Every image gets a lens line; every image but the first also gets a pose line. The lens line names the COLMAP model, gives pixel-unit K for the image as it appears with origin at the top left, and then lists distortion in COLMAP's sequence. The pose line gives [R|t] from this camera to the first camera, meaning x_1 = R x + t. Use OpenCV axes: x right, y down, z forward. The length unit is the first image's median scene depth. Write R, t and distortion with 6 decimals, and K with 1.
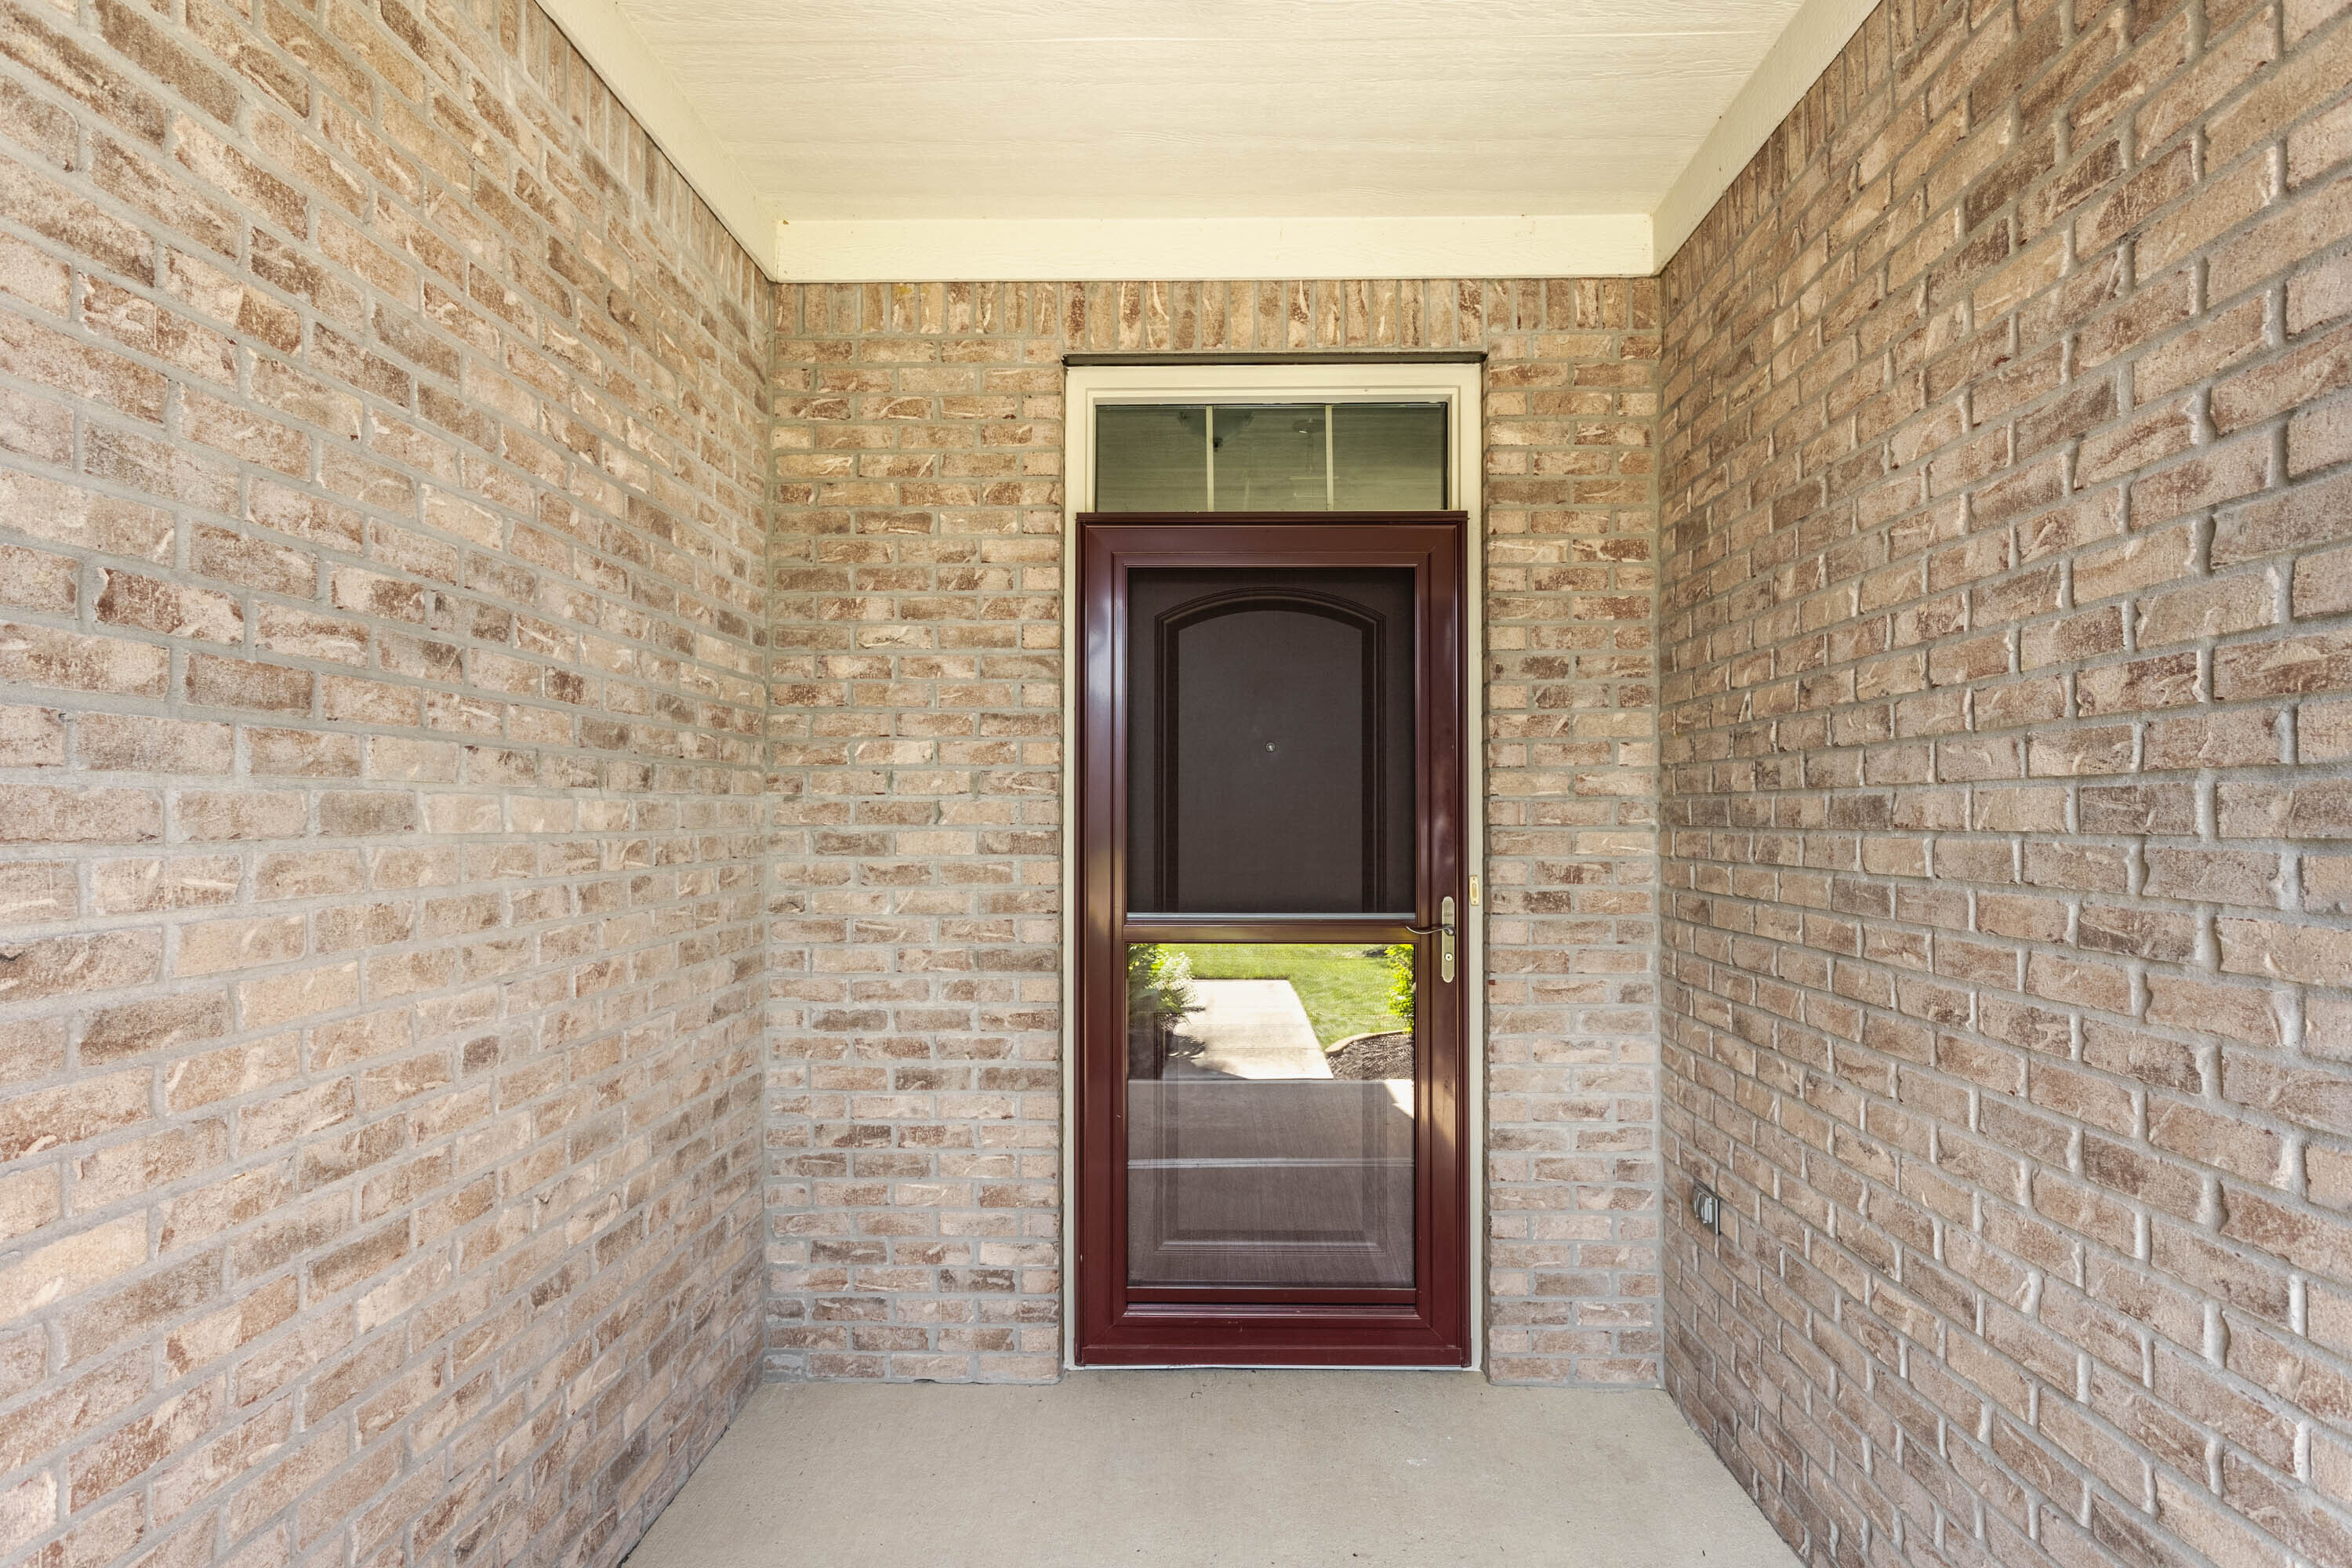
lens RADIAL K [[1303.0, 0, 1238.1], [0, 1303.0, 796.5], [0, 0, 1]] dist [-0.002204, -0.000105]
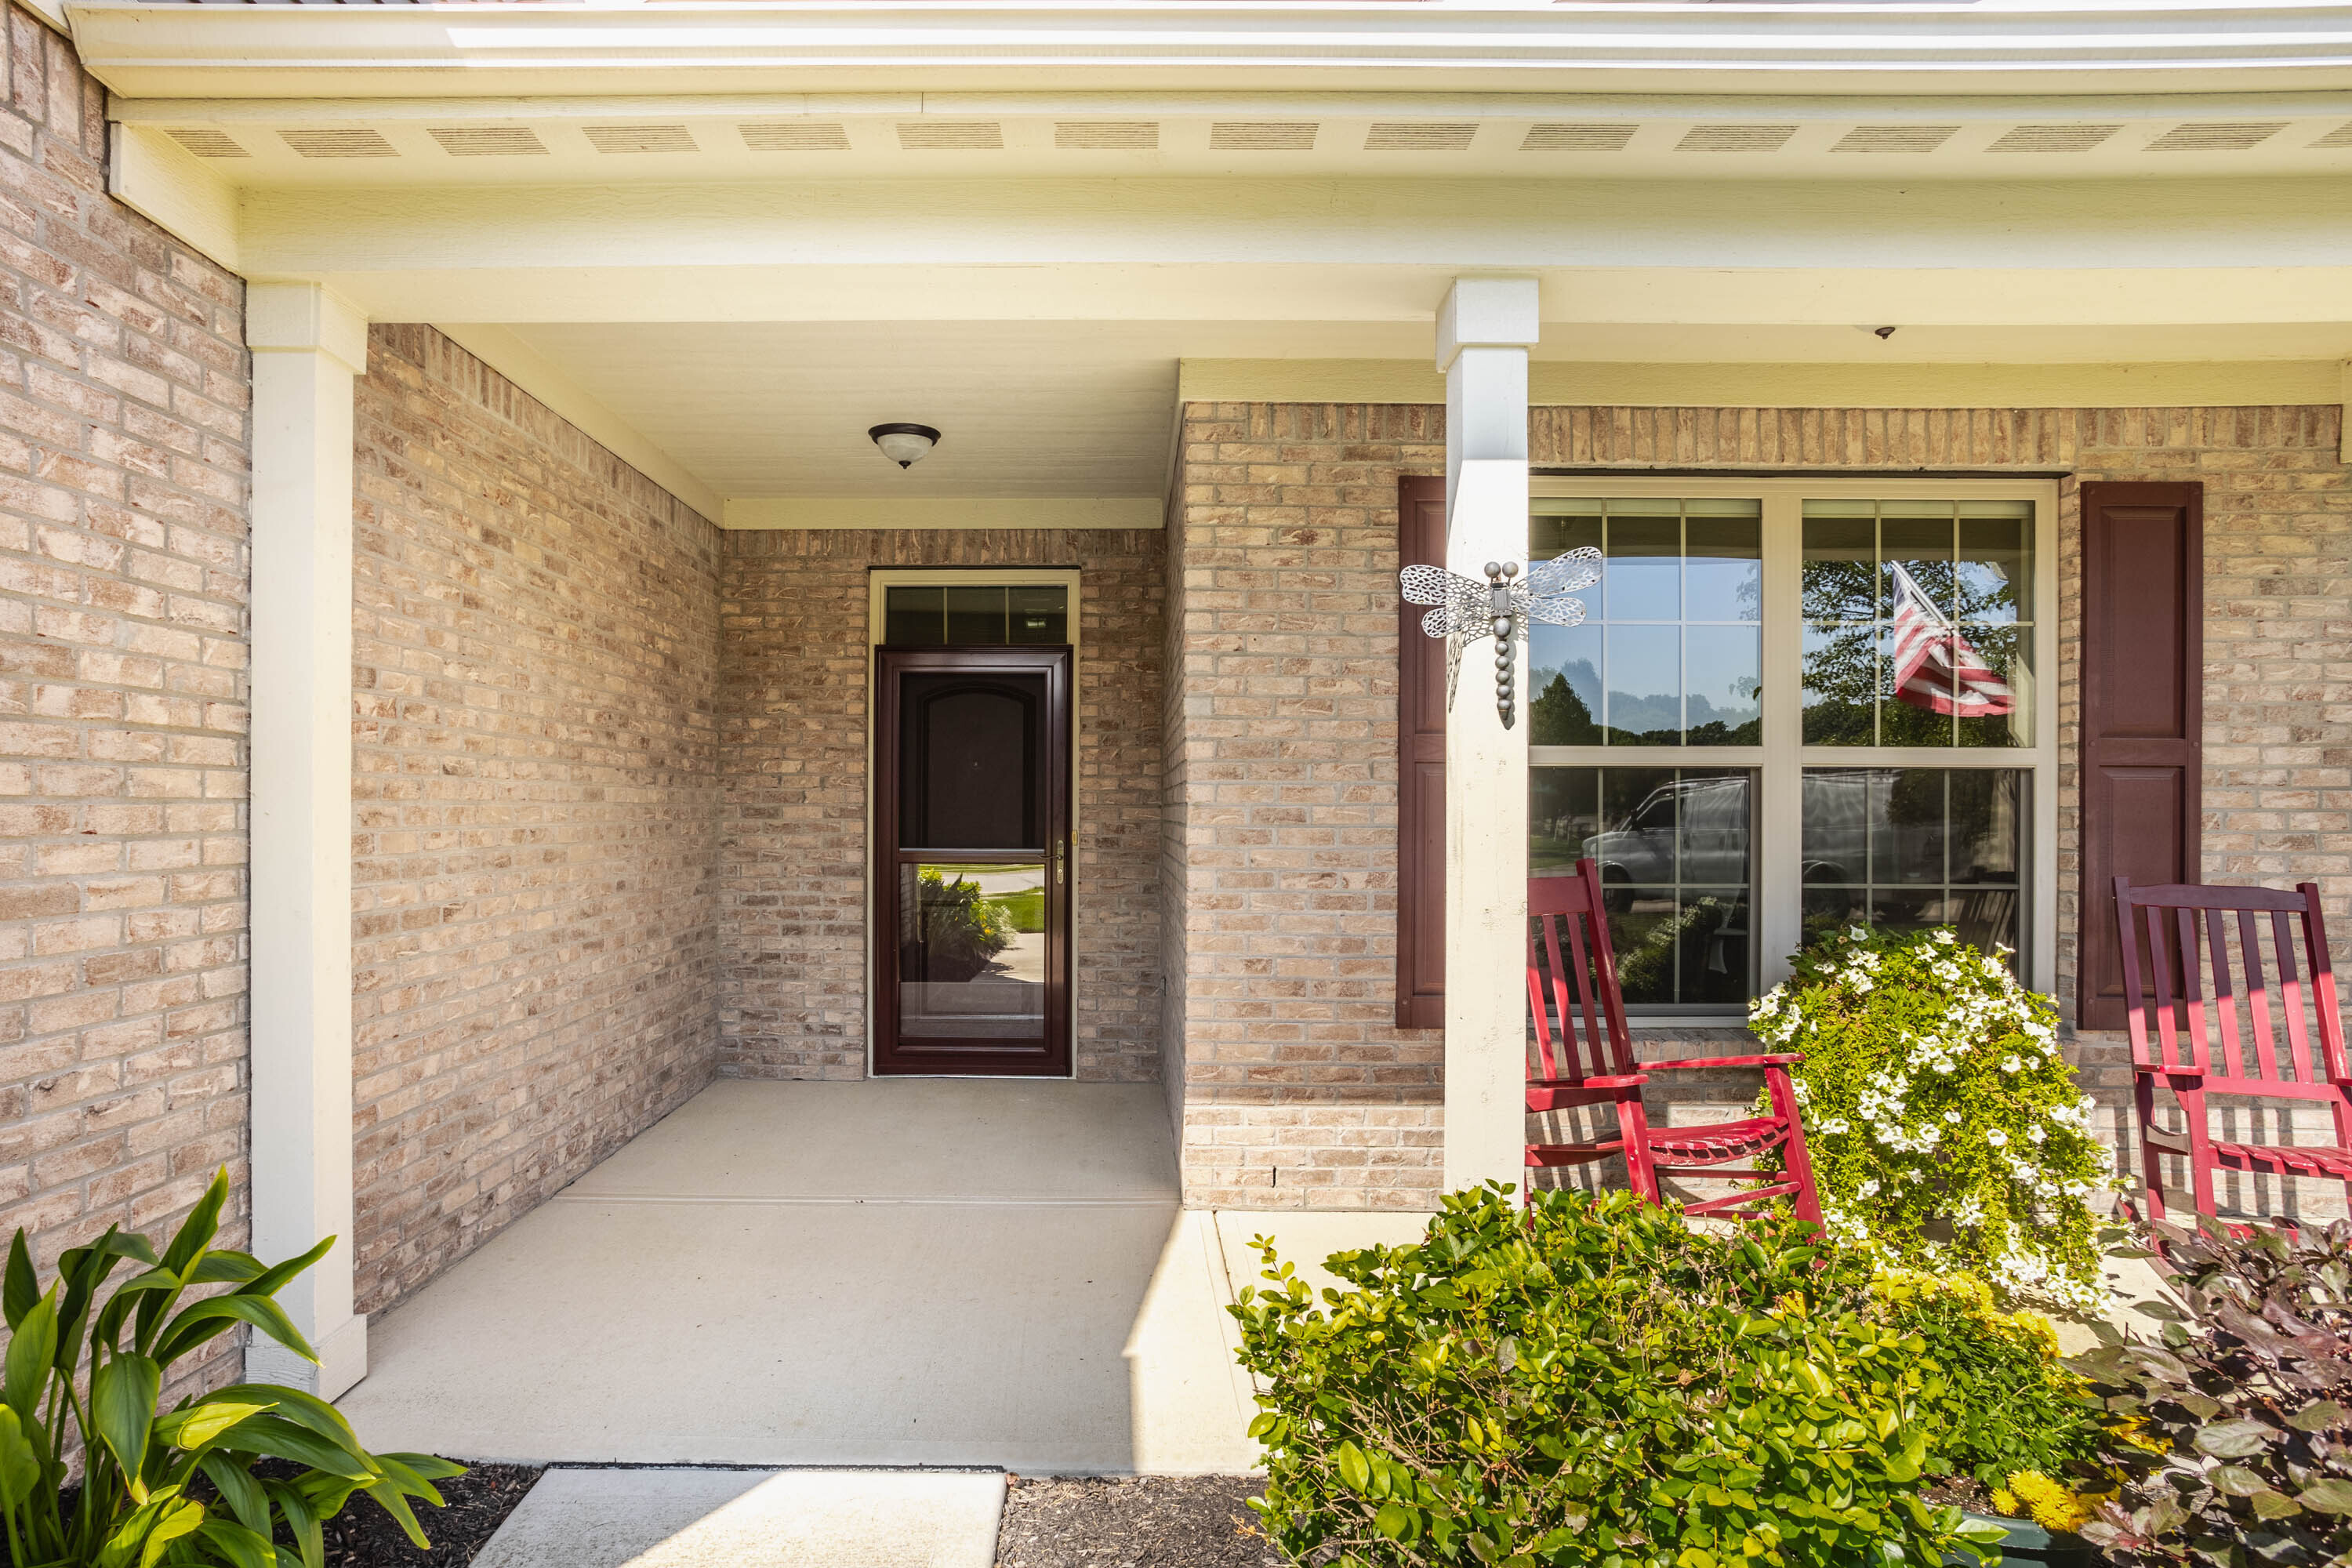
lens RADIAL K [[1264.9, 0, 1146.4], [0, 1264.9, 809.0], [0, 0, 1]] dist [-0.062188, 0.048410]
pose [[0.999939, 0.004171, 0.010189, 0.275899], [-0.004317, 0.999887, 0.014372, 0.000585], [-0.010128, -0.014415, 0.999845, -0.937360]]
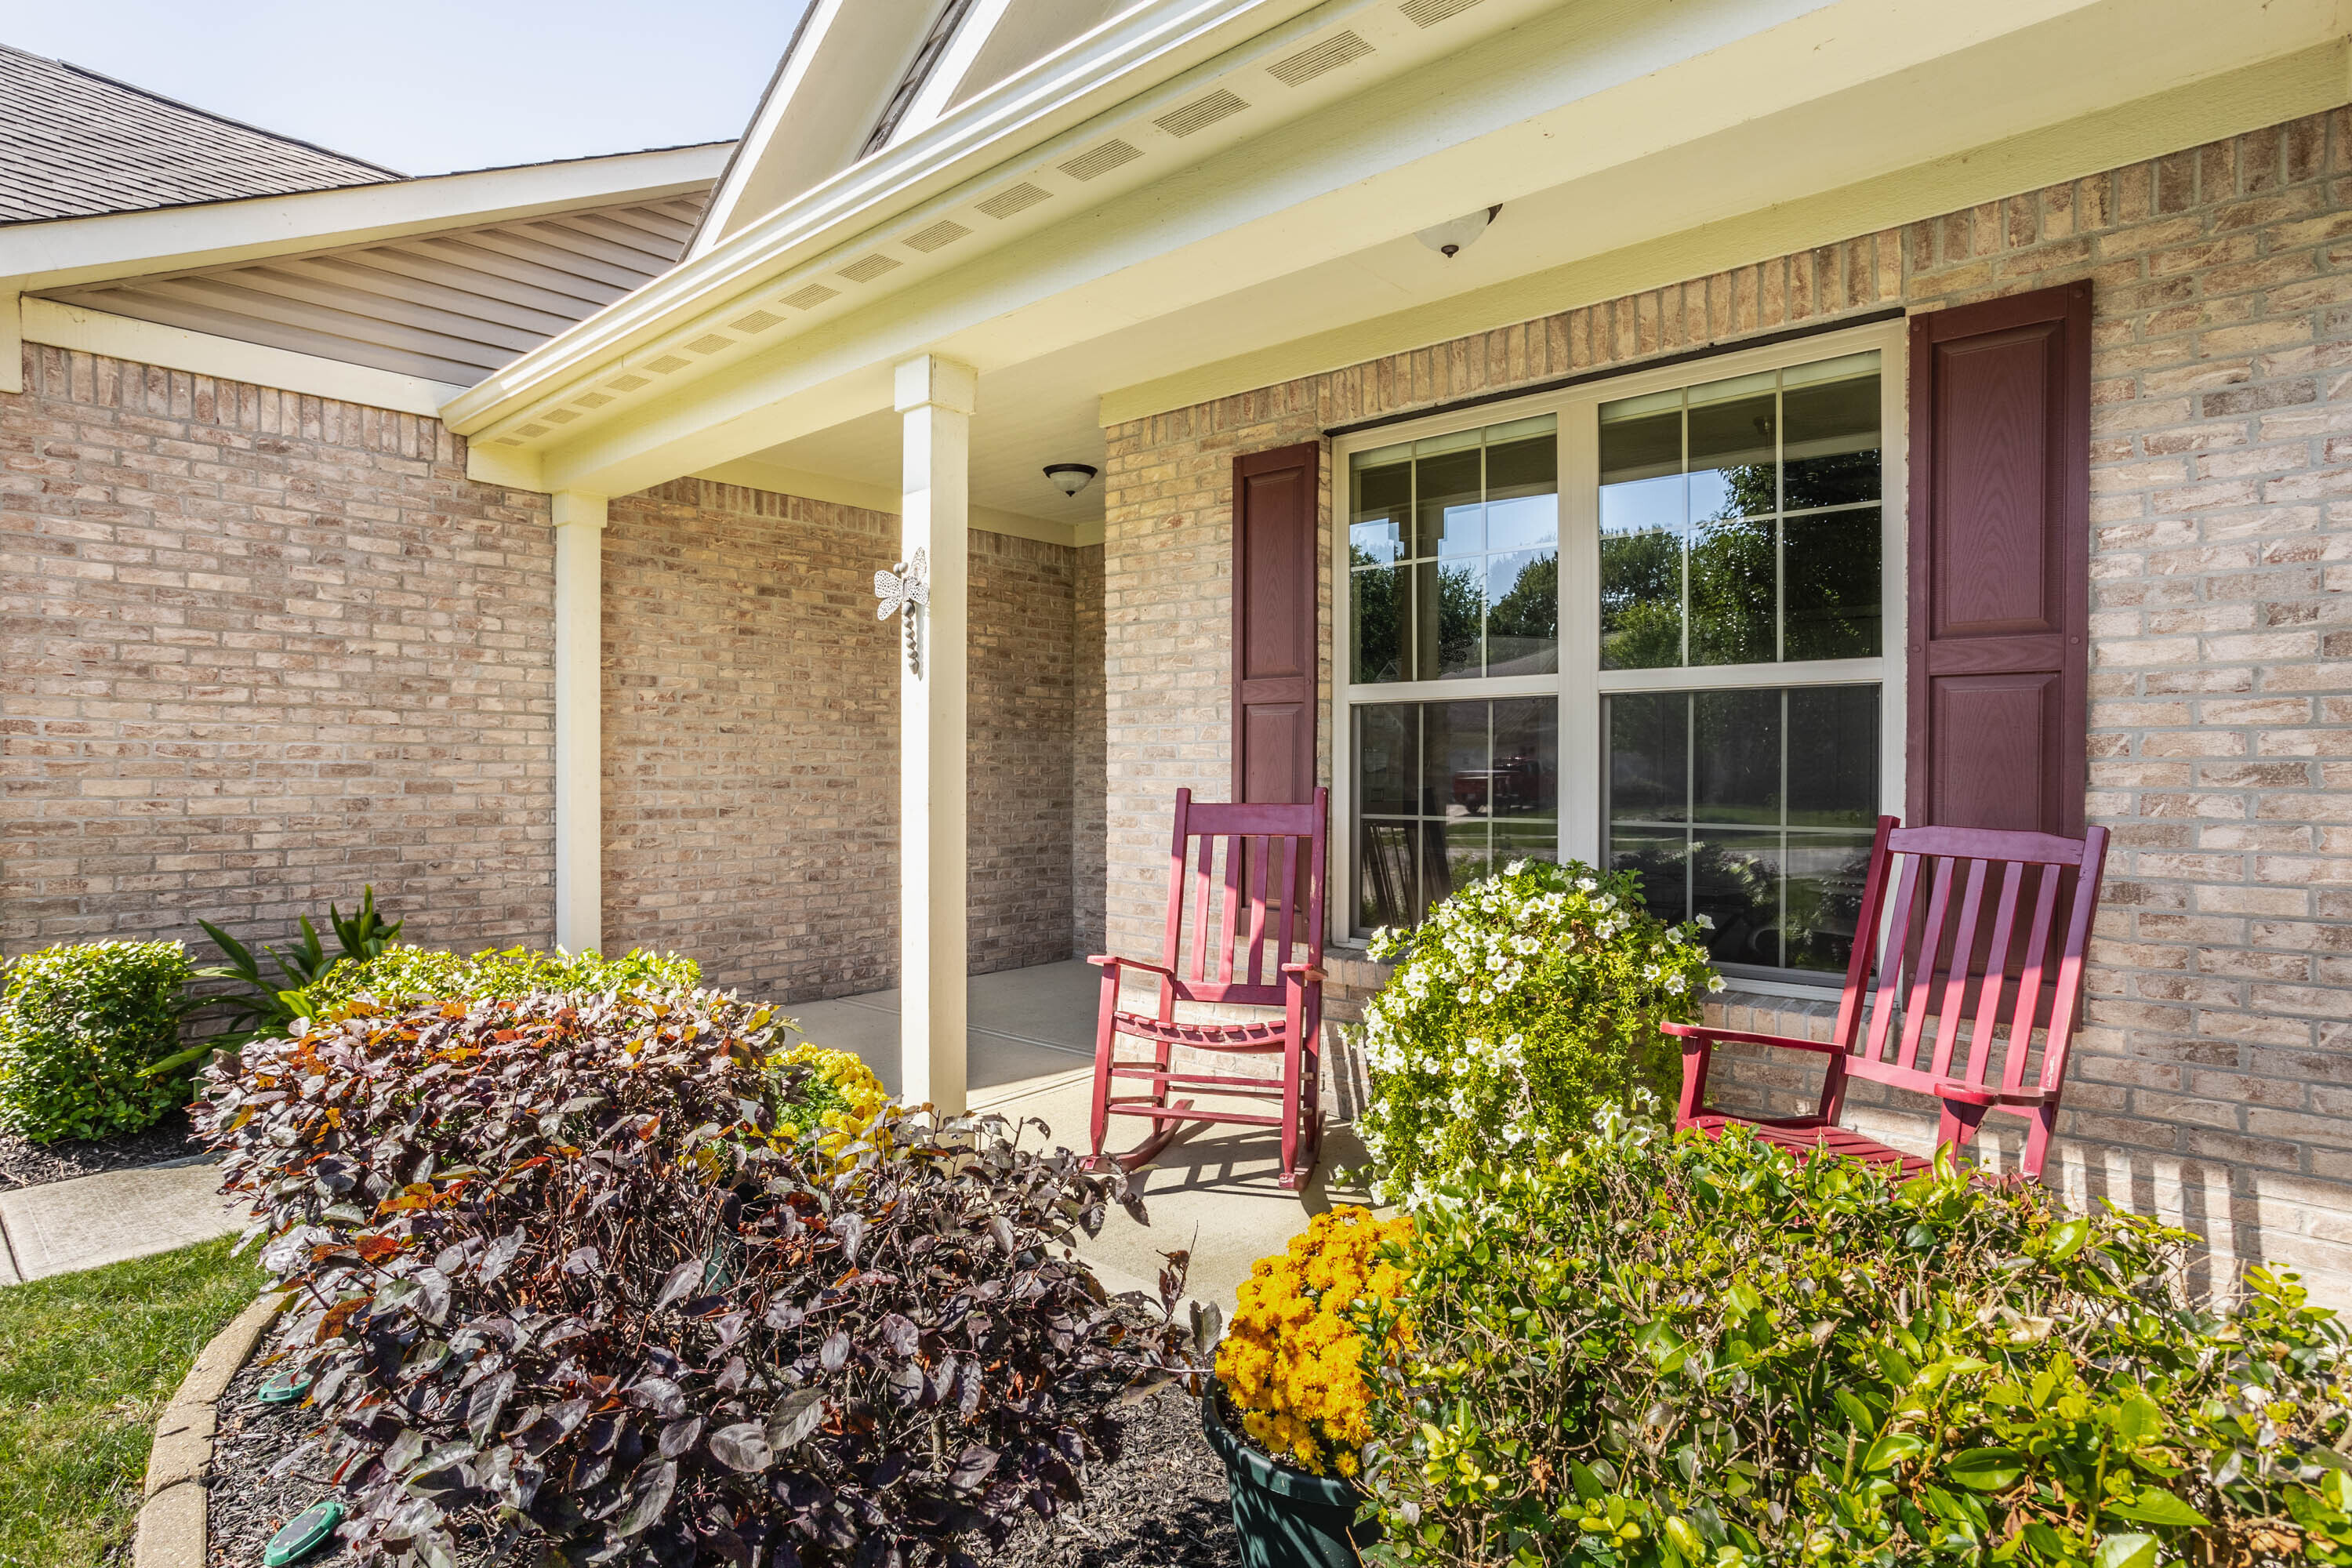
lens RADIAL K [[1235.1, 0, 1123.0], [0, 1235.1, 783.5], [0, 0, 1]] dist [-0.061635, 0.040346]
pose [[0.746039, 0.009575, -0.665833, 1.418461], [0.006441, 0.999746, 0.021594, 0.030729], [0.665871, -0.020398, 0.745788, -0.831498]]
